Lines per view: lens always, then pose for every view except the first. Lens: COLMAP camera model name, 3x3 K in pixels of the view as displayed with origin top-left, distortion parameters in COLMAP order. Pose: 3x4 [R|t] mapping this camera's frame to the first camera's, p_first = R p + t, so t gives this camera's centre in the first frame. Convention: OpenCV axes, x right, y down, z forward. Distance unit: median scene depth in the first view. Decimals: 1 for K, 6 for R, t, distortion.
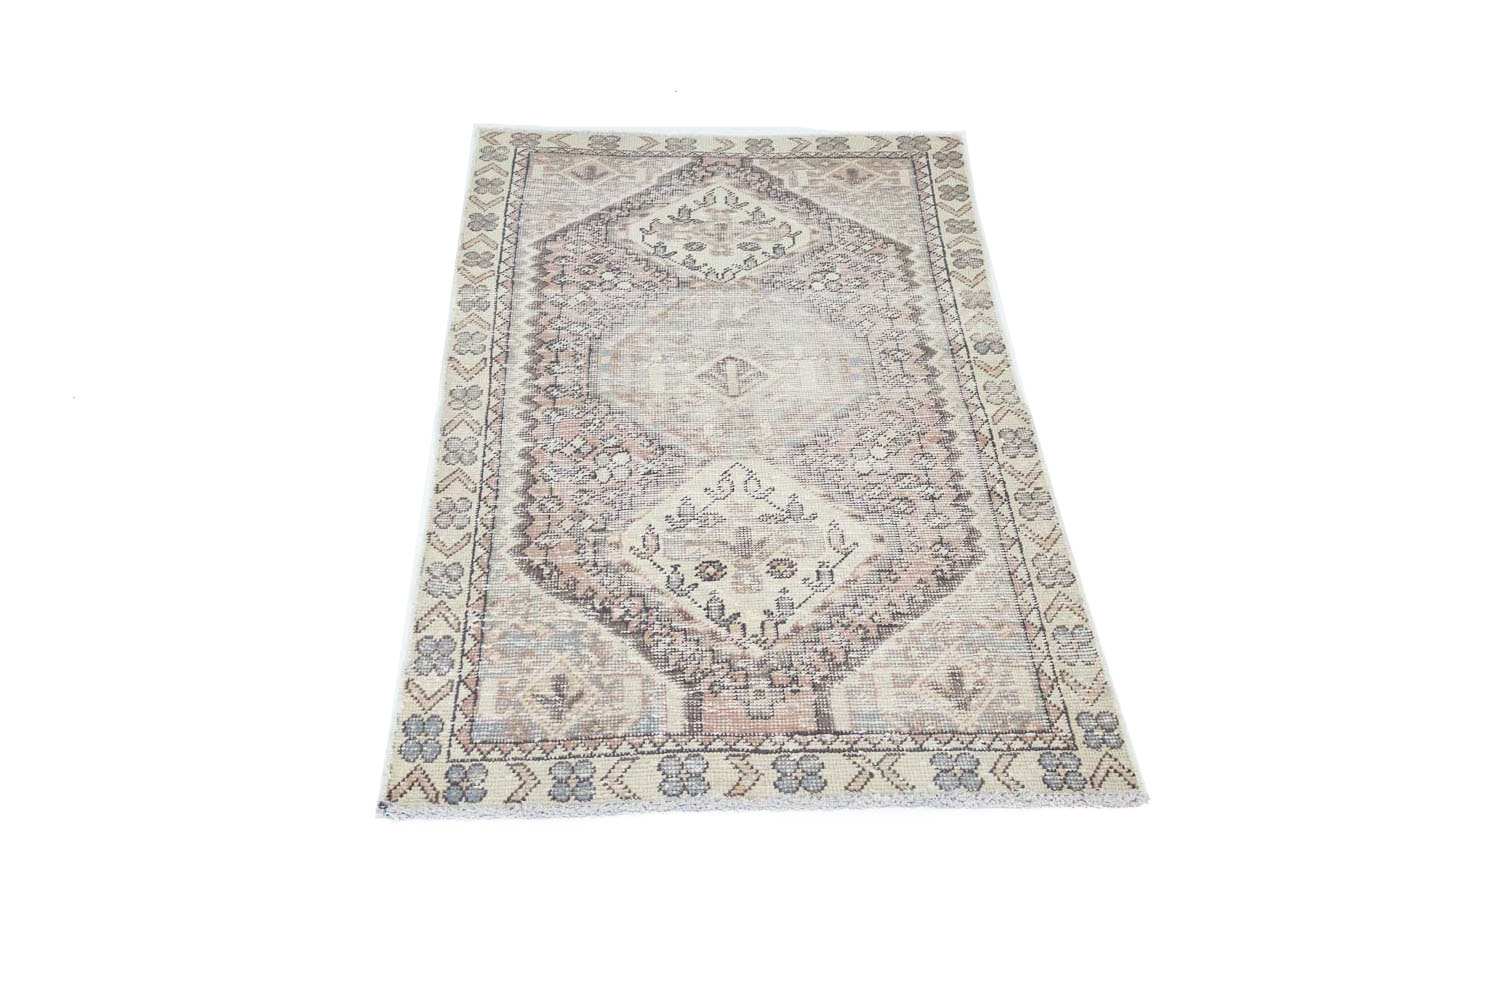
lens RADIAL K [[1269.7, 0, 737.0], [0, 1269.7, 498.5], [0, 0, 1]] dist [-0.000558, -0.005803]
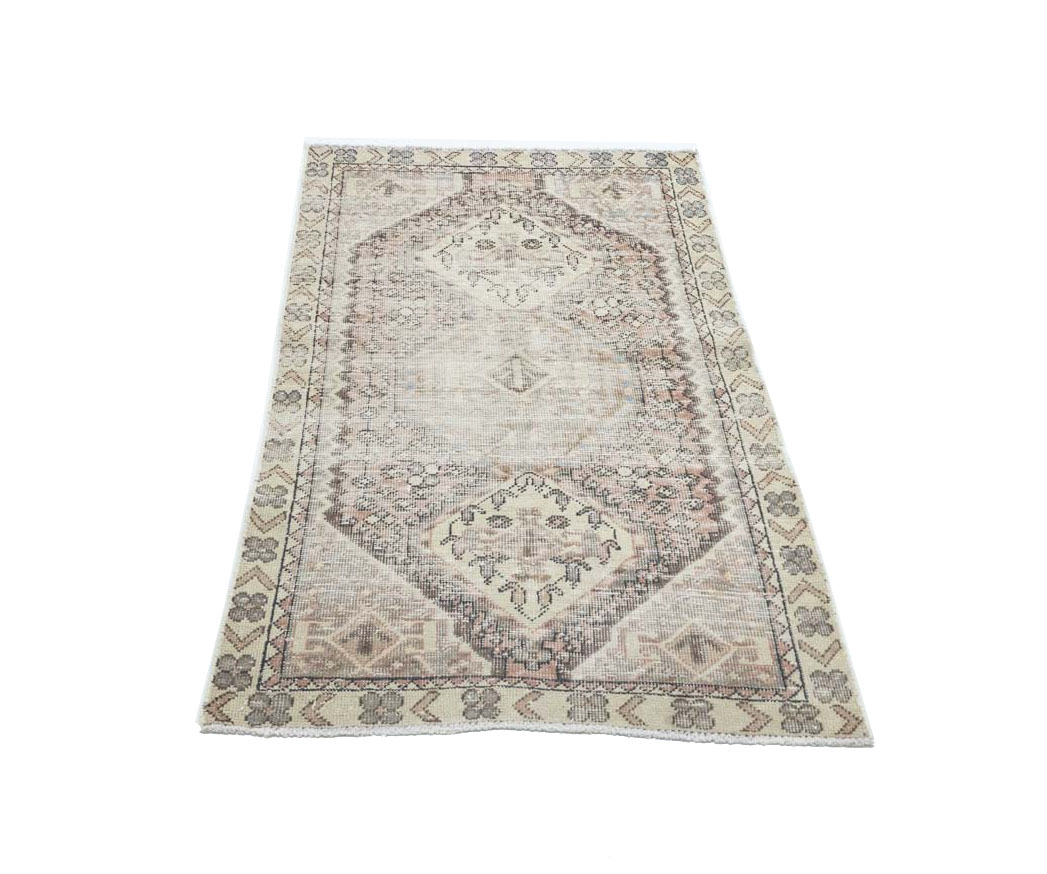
lens RADIAL K [[1176.9, 0, 511.4], [0, 1176.9, 436.5], [0, 0, 1]] dist [0.021530, 0.001717]
pose [[-0.999396, -0.028672, -0.019634, 0.023997], [-0.018412, -0.042250, 0.998937, -1.291263], [-0.029471, 0.998696, 0.041697, 1.101973]]
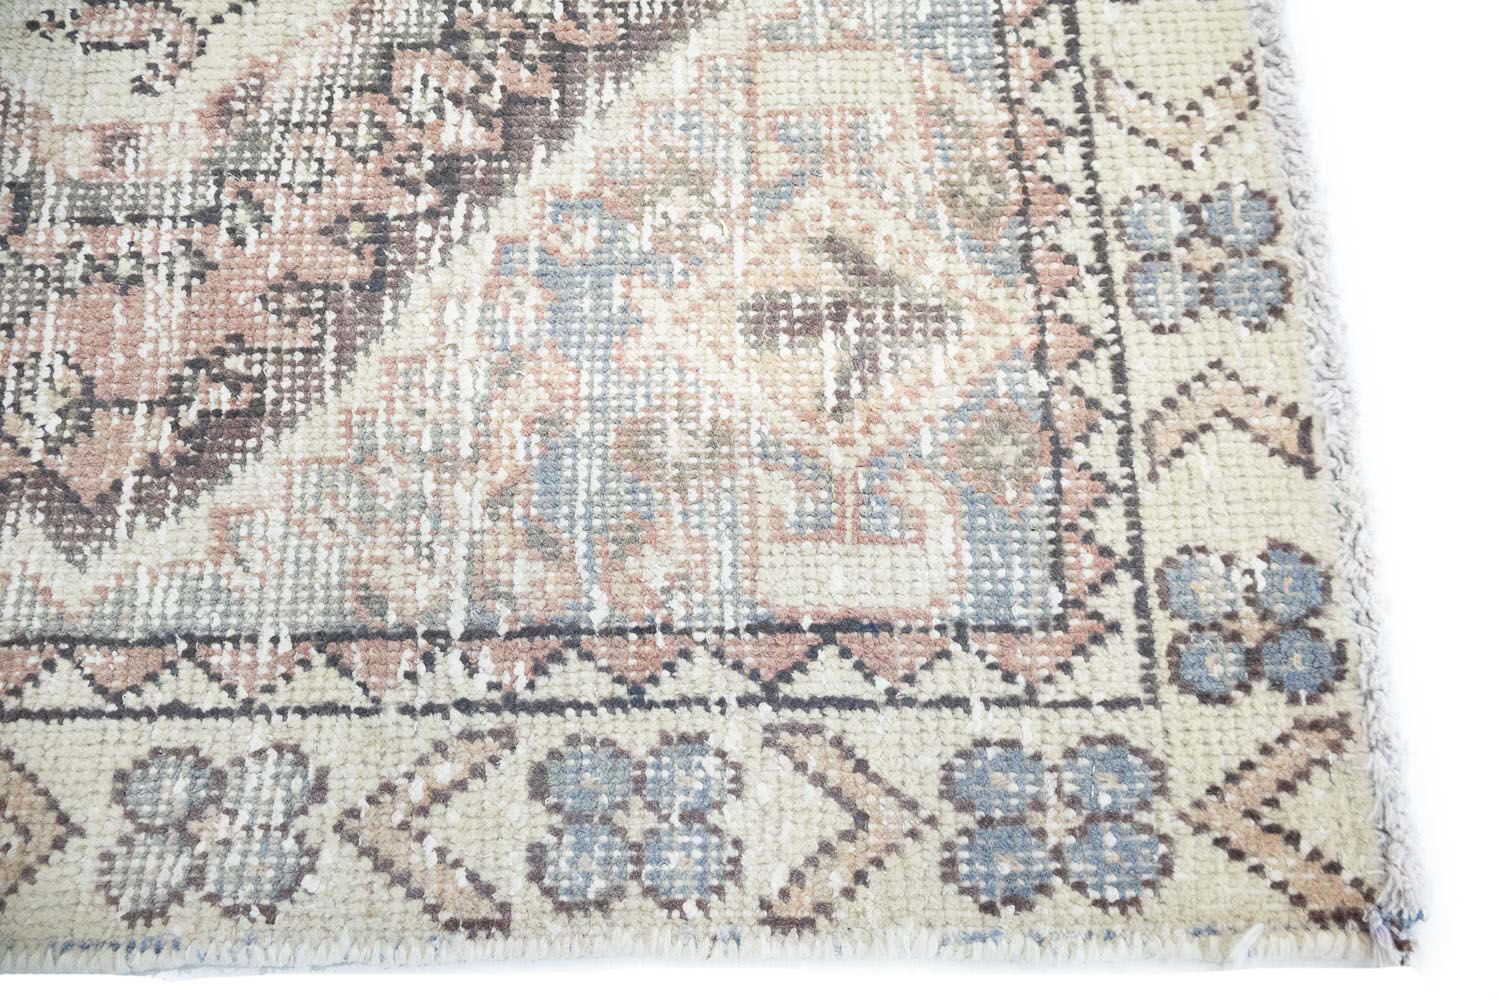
lens RADIAL K [[1233.5, 0, 665.9], [0, 1233.5, 501.1], [0, 0, 1]] dist [0.005788, 0.004228]
pose [[0.037610, -0.963393, 0.265442, -0.213302], [0.718451, 0.210695, 0.662900, -0.030199], [-0.694560, 0.165775, 0.700075, 0.733187]]
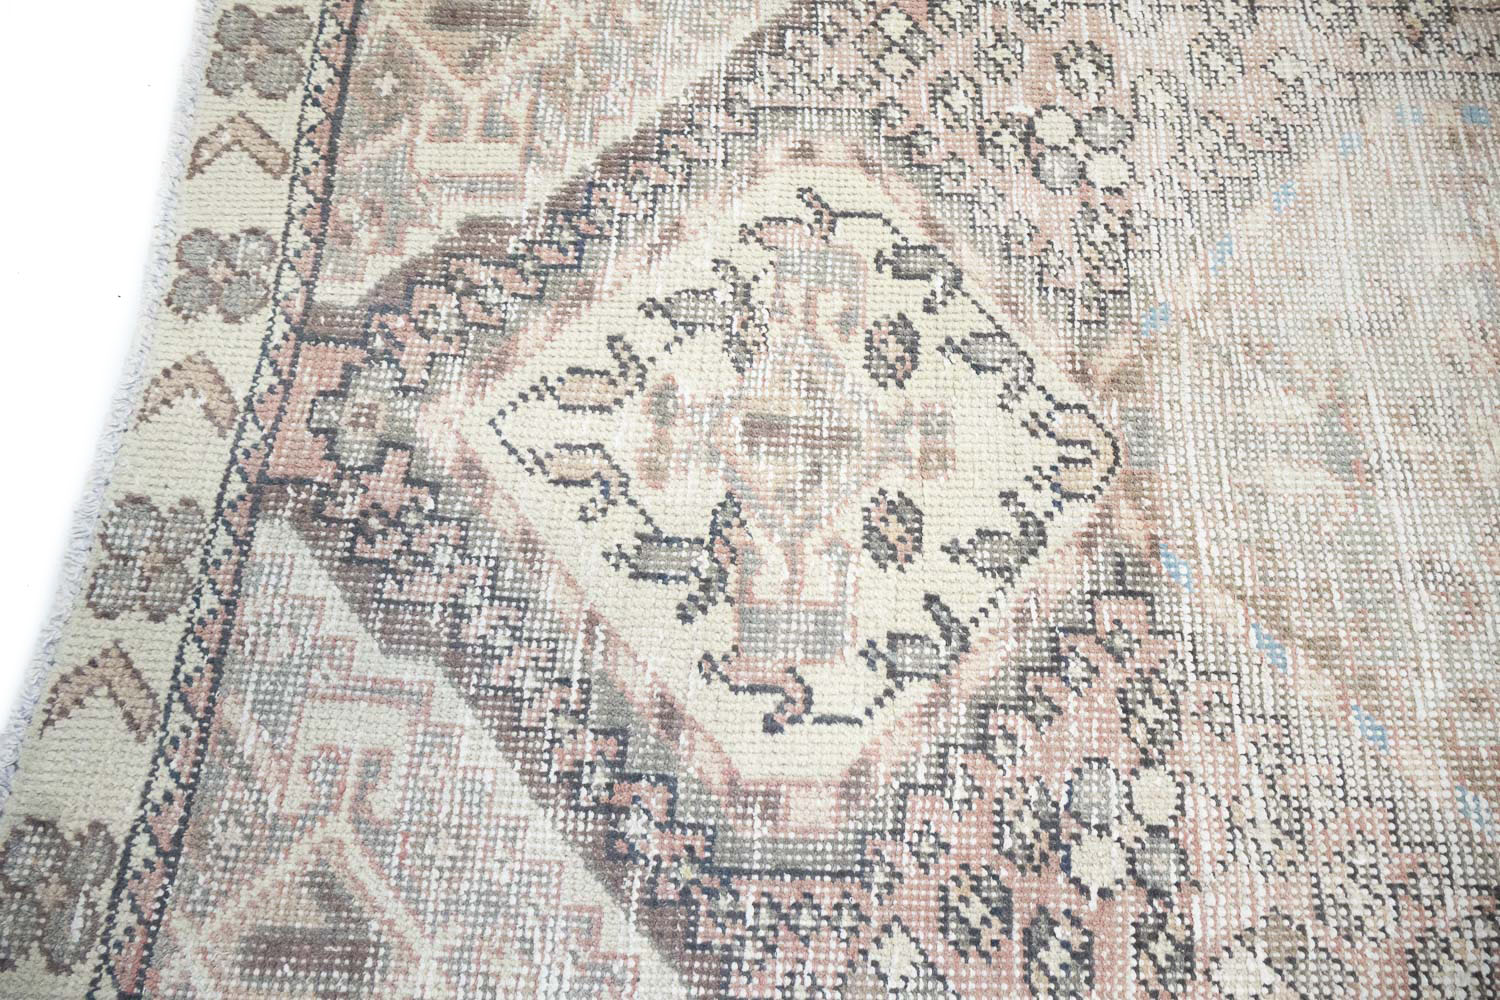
lens RADIAL K [[1139.4, 0, 729.9], [0, 1139.4, 570.9], [0, 0, 1]] dist [0.002334, -0.000716]
pose [[0.060447, -0.942839, 0.327720, -0.148490], [0.710927, 0.271129, 0.648901, -0.457849], [-0.700663, 0.193761, 0.686679, 1.052611]]
